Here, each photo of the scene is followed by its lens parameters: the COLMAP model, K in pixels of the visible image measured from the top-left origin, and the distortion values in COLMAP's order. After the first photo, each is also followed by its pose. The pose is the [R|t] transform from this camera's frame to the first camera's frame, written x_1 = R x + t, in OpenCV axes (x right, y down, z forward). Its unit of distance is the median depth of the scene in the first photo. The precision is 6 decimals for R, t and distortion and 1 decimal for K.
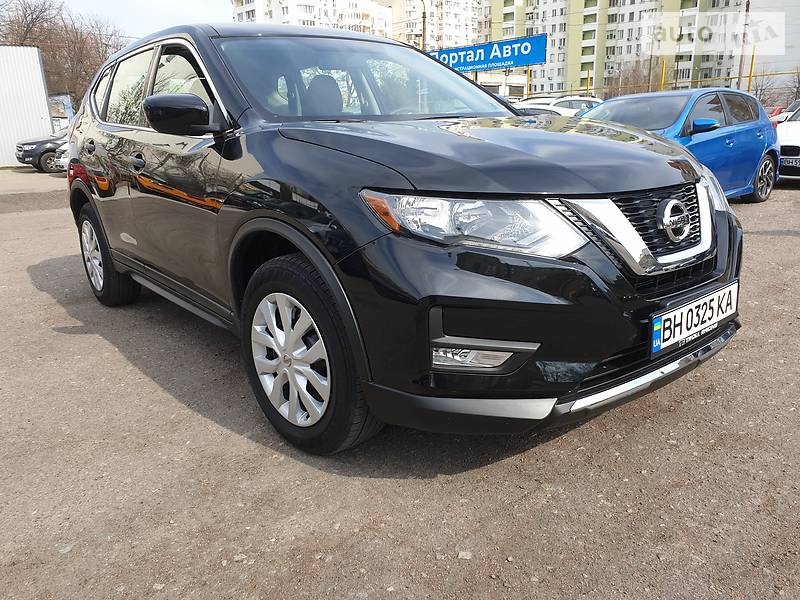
lens RADIAL K [[625.5, 0, 400.0], [0, 625.5, 300.0], [0, 0, 1]] dist [0.014952, -0.001576]
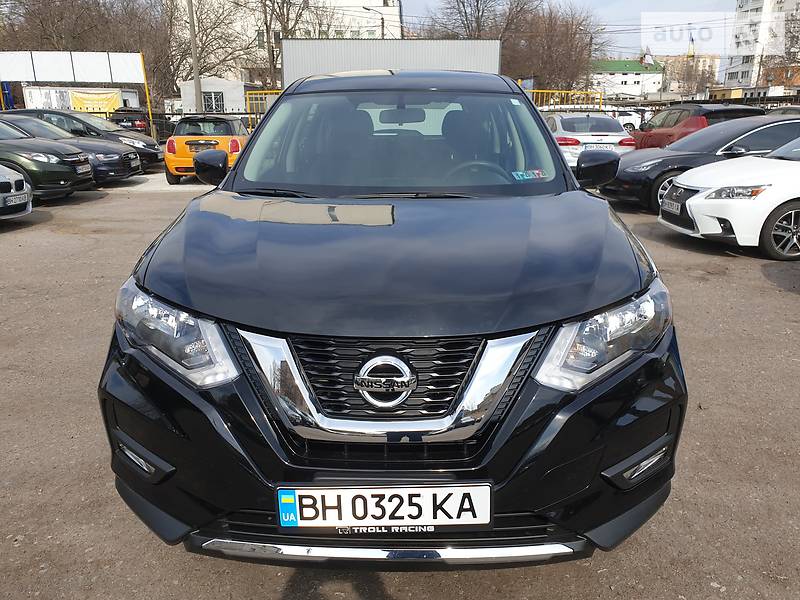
lens RADIAL K [[625.5, 0, 400.0], [0, 625.5, 300.0], [0, 0, 1]] dist [0.014952, -0.001576]
pose [[0.773130, 0.217119, -0.595928, 0.934940], [-0.200968, 0.975028, 0.094513, -0.318948], [0.601567, 0.046692, 0.797457, 0.380932]]
